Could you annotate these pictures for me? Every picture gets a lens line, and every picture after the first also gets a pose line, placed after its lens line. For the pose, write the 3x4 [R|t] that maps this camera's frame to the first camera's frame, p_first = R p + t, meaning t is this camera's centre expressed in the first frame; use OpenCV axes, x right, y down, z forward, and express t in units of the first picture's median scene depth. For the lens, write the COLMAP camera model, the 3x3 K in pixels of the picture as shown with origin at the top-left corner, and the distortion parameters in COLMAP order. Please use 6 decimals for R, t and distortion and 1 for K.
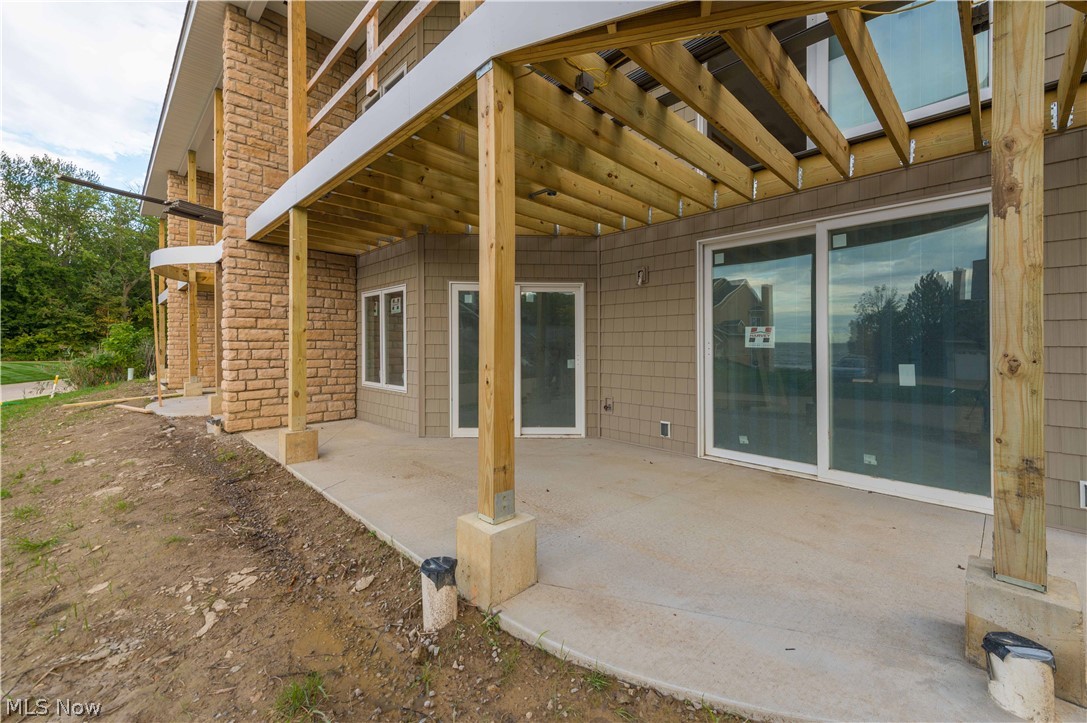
lens RADIAL K [[424.1, 0, 583.6], [0, 424.1, 343.4], [0, 0, 1]] dist [0.012967, -0.001224]
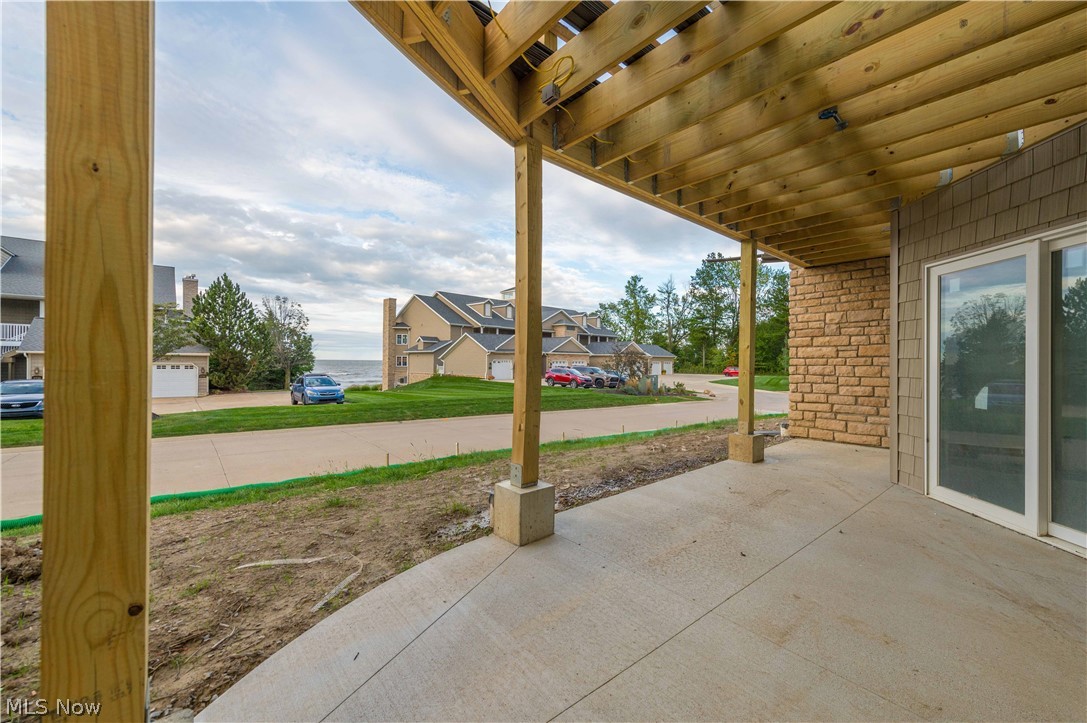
lens RADIAL K [[424.1, 0, 540.0], [0, 424.1, 361.6], [0, 0, 1]] dist [0.012967, -0.001224]
pose [[-0.108175, -0.006613, -0.994110, 0.398676], [-0.002513, 0.999976, -0.006379, 0.012603], [0.994129, 0.001808, -0.108189, 0.427758]]
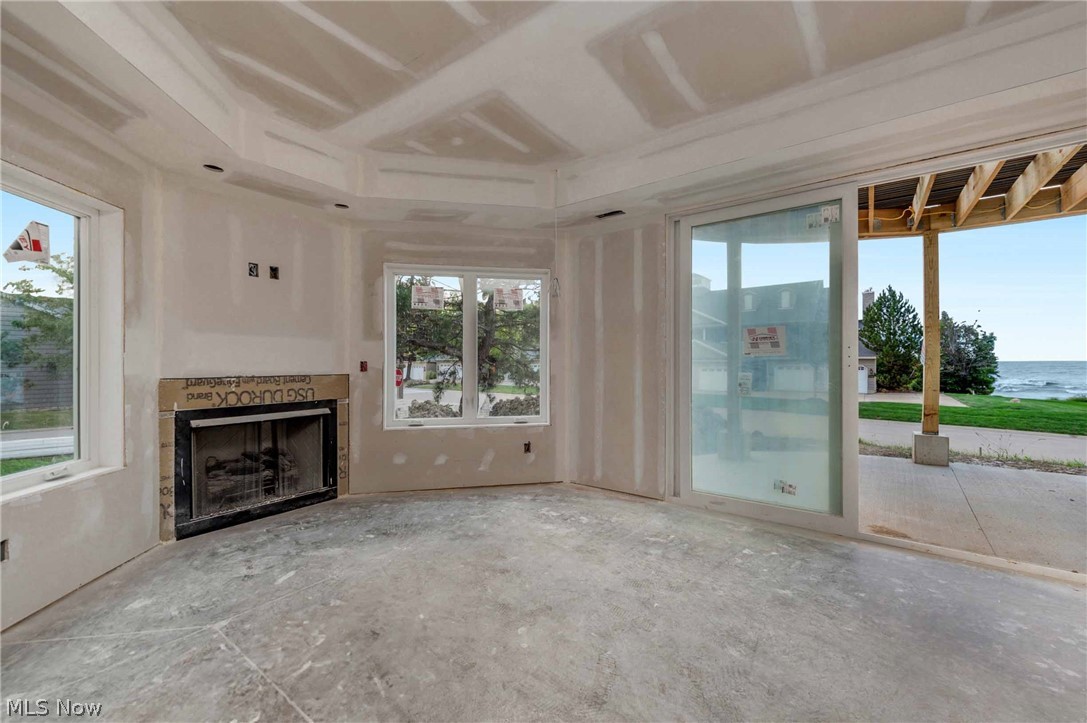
lens RADIAL K [[424.1, 0, 579.3], [0, 424.1, 363.7], [0, 0, 1]] dist [0.012967, -0.001224]
pose [[-0.987329, -0.000977, -0.158682, 0.728382], [-0.000180, 0.999987, -0.005037, 0.018940], [0.158685, -0.004945, -0.987317, 1.086371]]
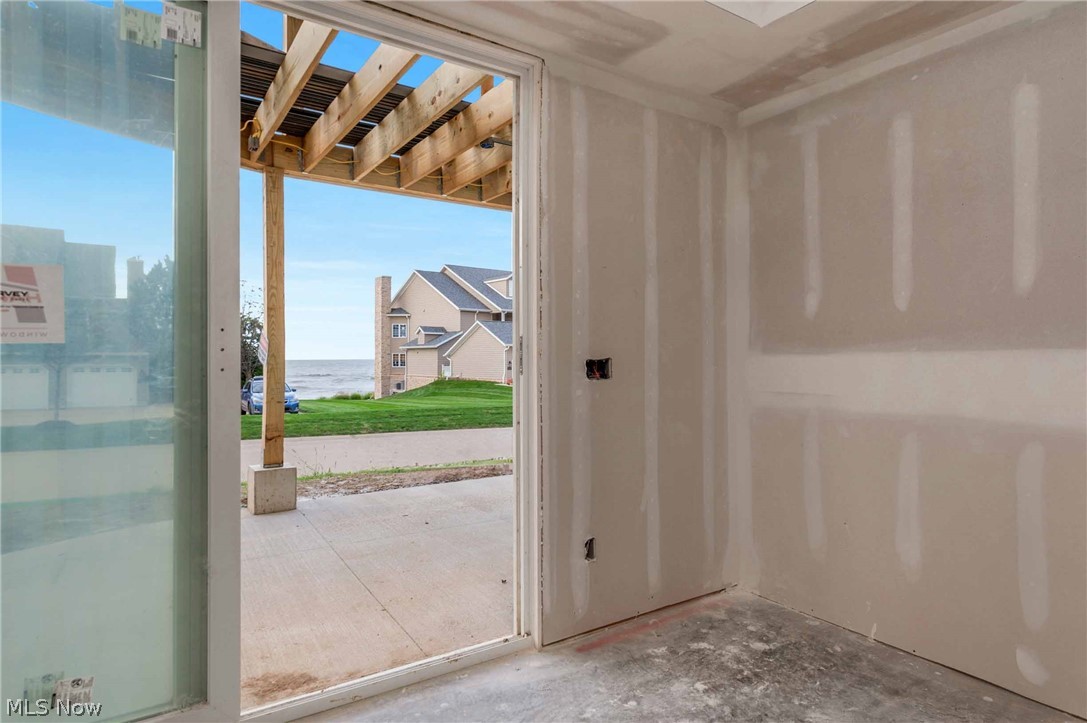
lens RADIAL K [[605.7, 0, 540.2], [0, 605.7, 357.8], [0, 0, 1]] dist [0.016059, -0.000443]
pose [[-0.222570, -0.006880, -0.974892, 0.625755], [0.006895, 0.999939, -0.008631, 0.016824], [0.974892, -0.008643, -0.222509, 0.892164]]
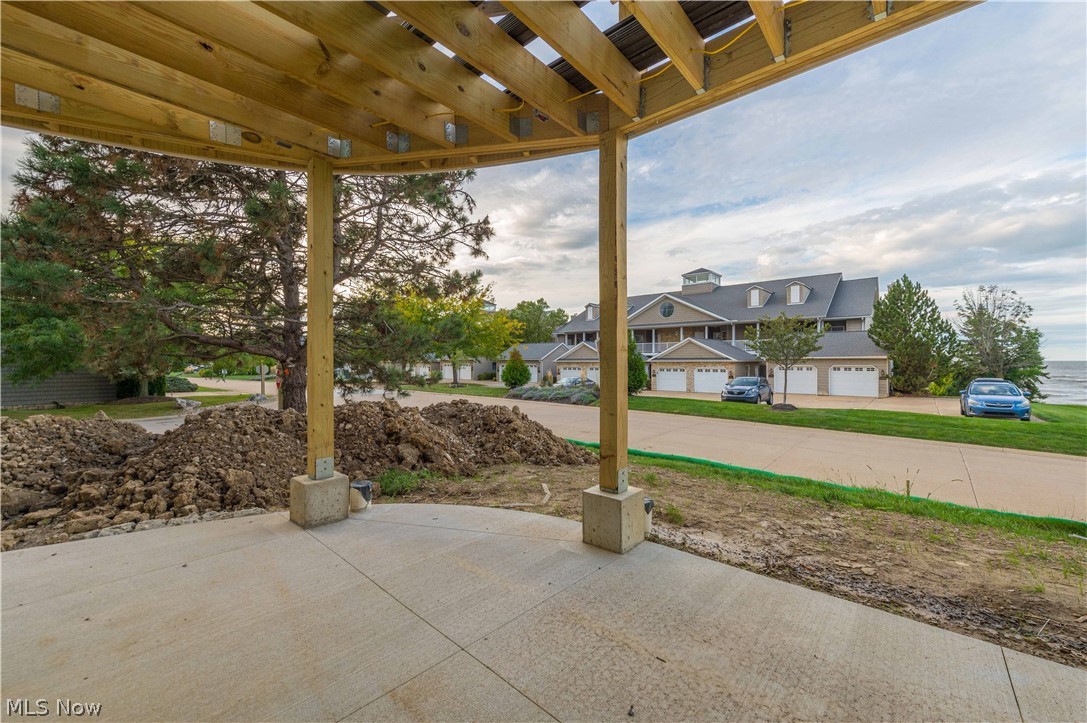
lens RADIAL K [[424.1, 0, 573.4], [0, 424.1, 362.2], [0, 0, 1]] dist [0.012967, -0.001224]
pose [[-0.997273, -0.004035, -0.073691, -0.009928], [-0.003589, 0.999974, -0.006189, 0.012625], [0.073714, -0.005908, -0.997262, 0.827861]]
